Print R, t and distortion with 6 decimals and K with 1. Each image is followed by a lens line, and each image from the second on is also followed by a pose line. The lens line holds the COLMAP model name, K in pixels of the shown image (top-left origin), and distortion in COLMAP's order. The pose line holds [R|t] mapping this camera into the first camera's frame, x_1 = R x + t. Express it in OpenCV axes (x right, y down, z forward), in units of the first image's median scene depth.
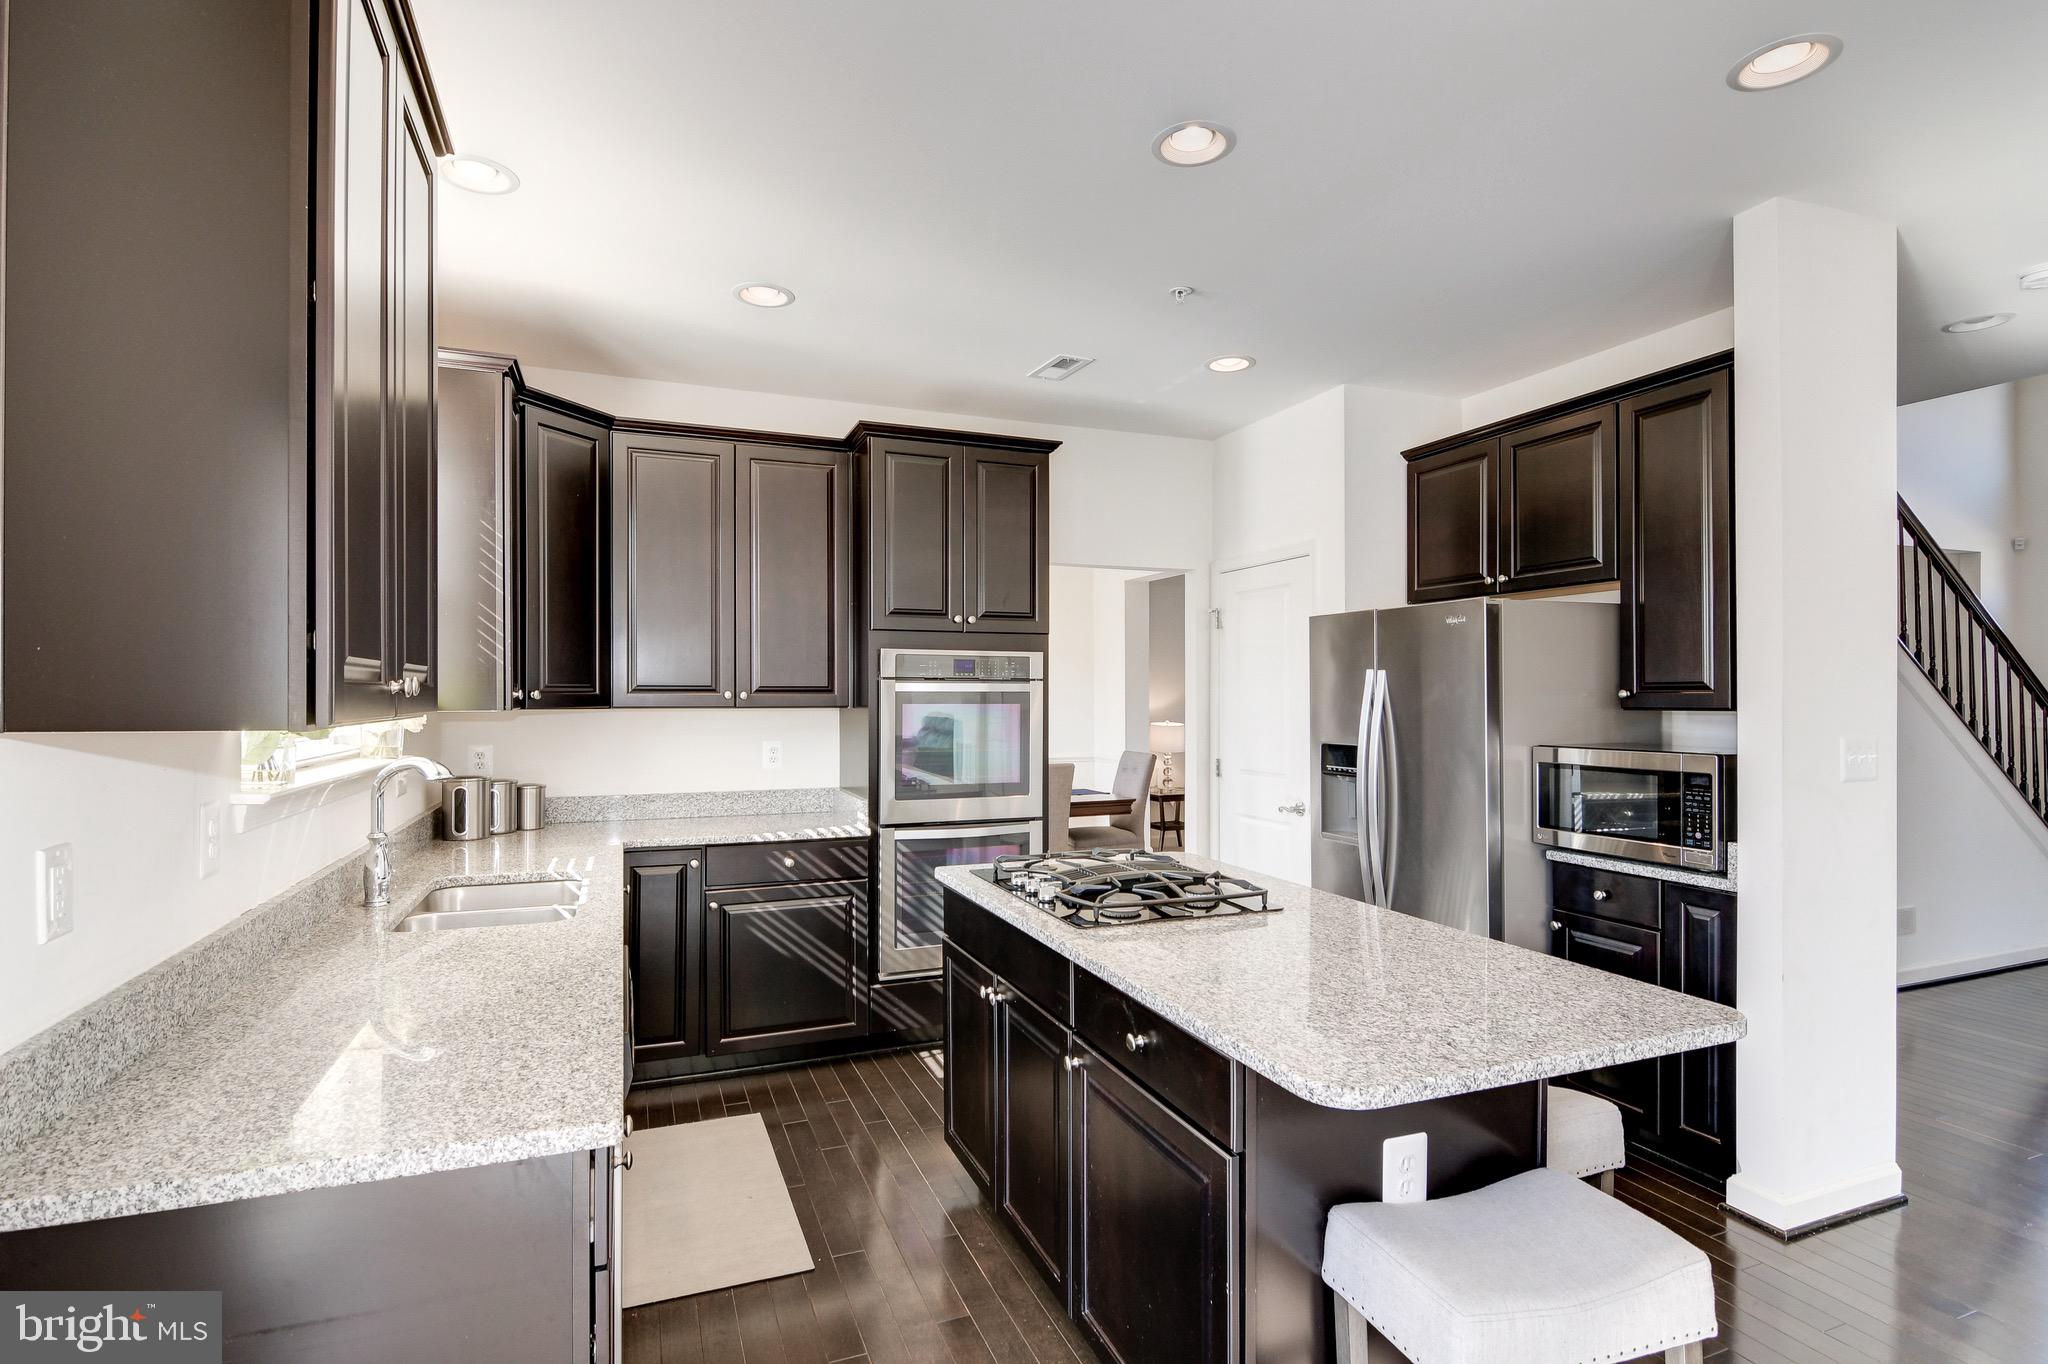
lens RADIAL K [[998.1, 0, 1021.1], [0, 998.1, 689.6], [0, 0, 1]] dist [0.026228, -0.009508]
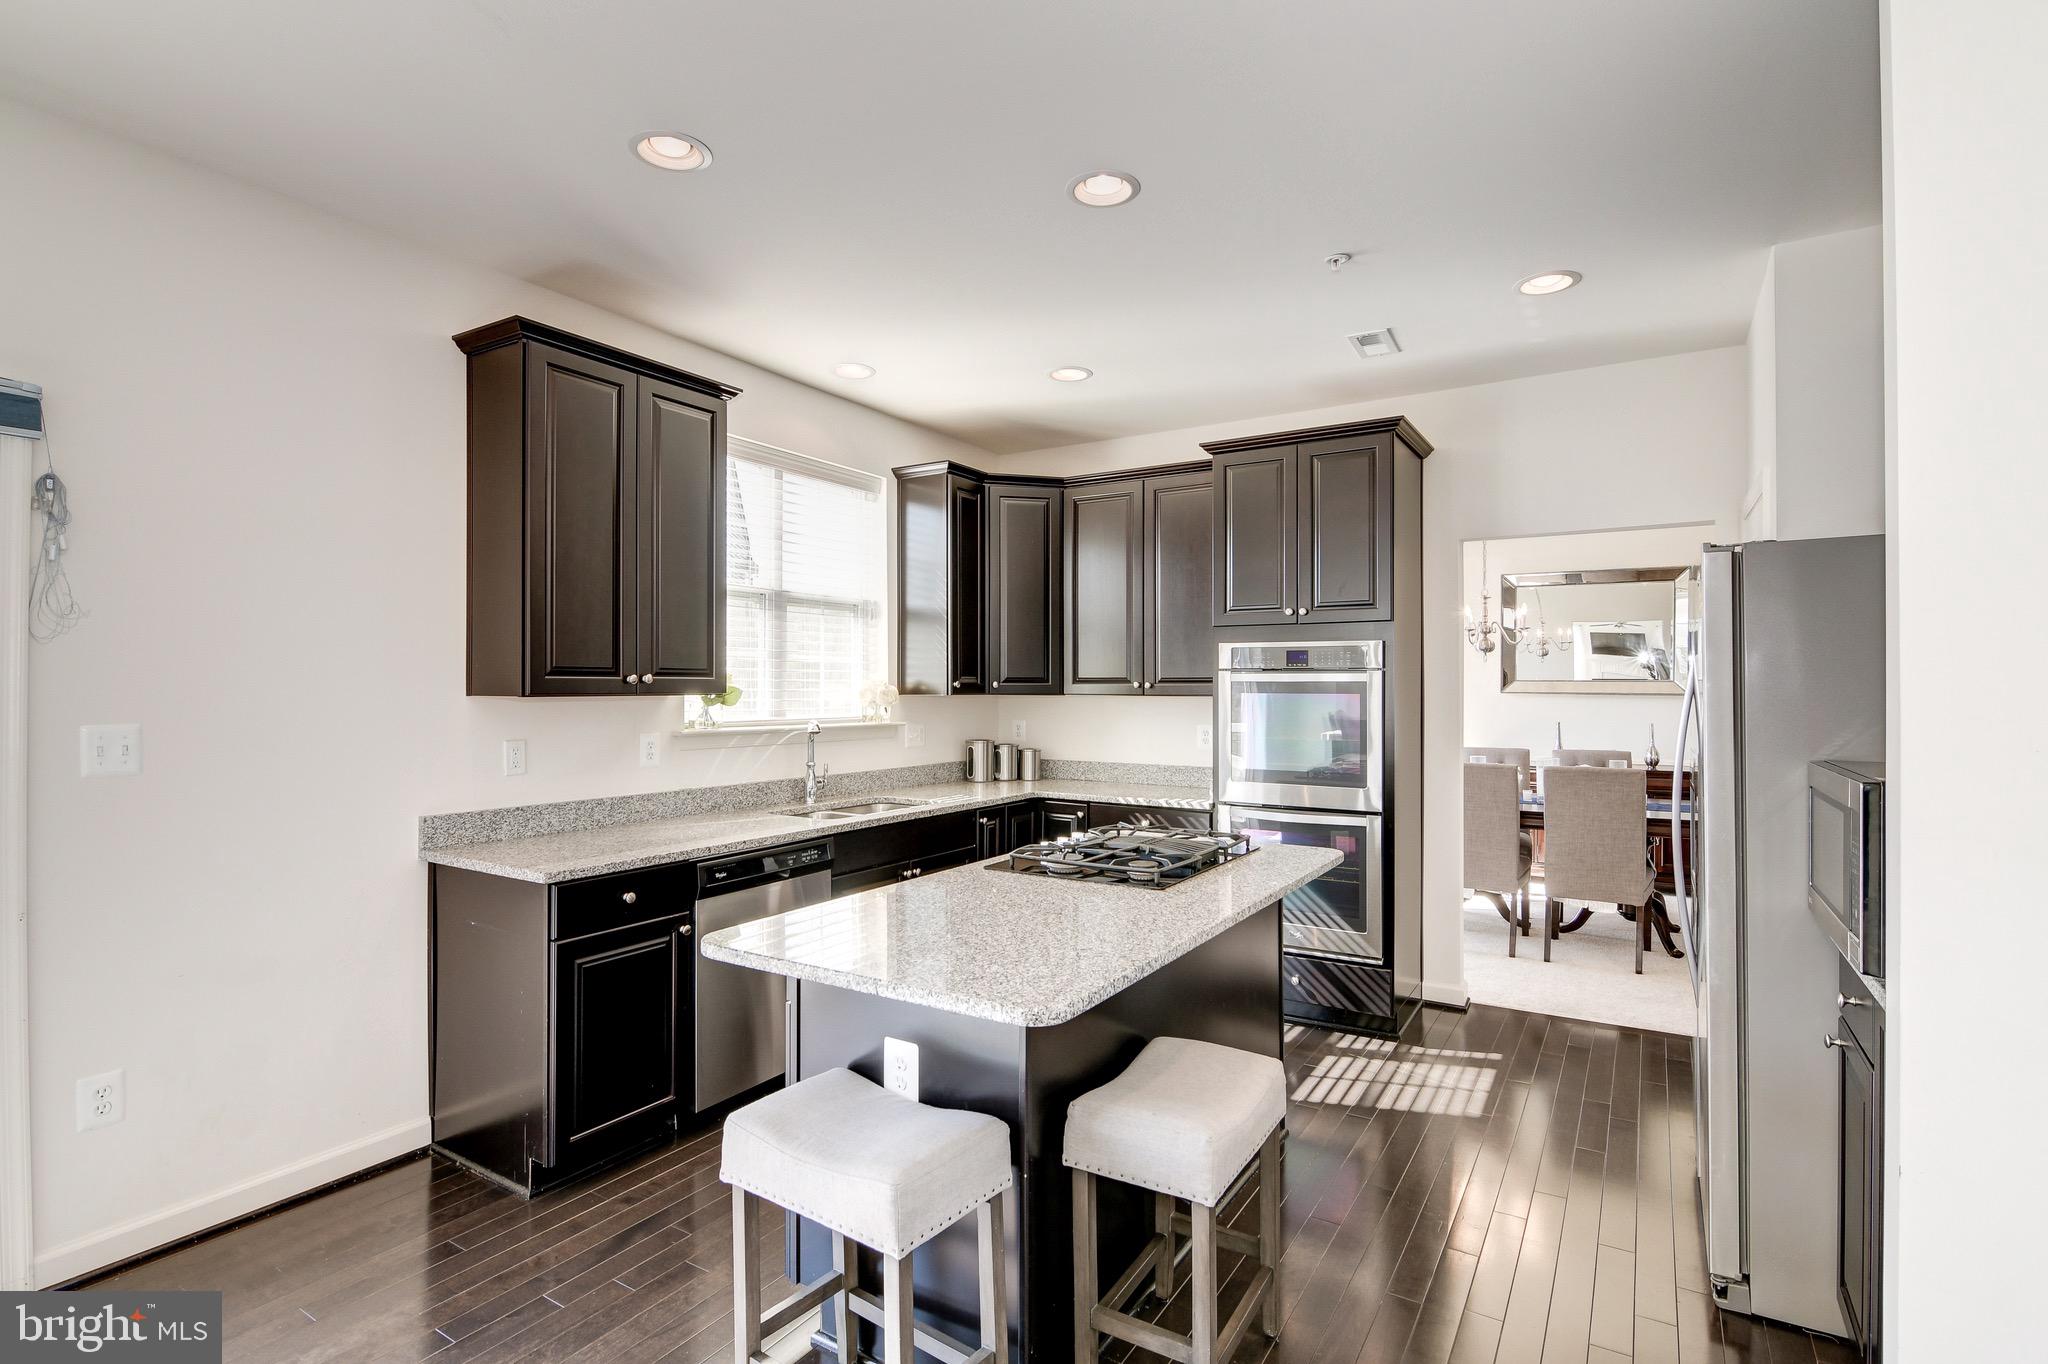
lens RADIAL K [[982.0, 0, 1024.0], [0, 982.0, 682.0], [0, 0, 1]] dist [-0.013567, -0.000106]
pose [[0.584784, -0.003162, -0.811183, 0.617879], [0.001469, 0.999995, -0.002839, 0.004899], [0.811188, 0.000469, 0.584786, 0.183584]]
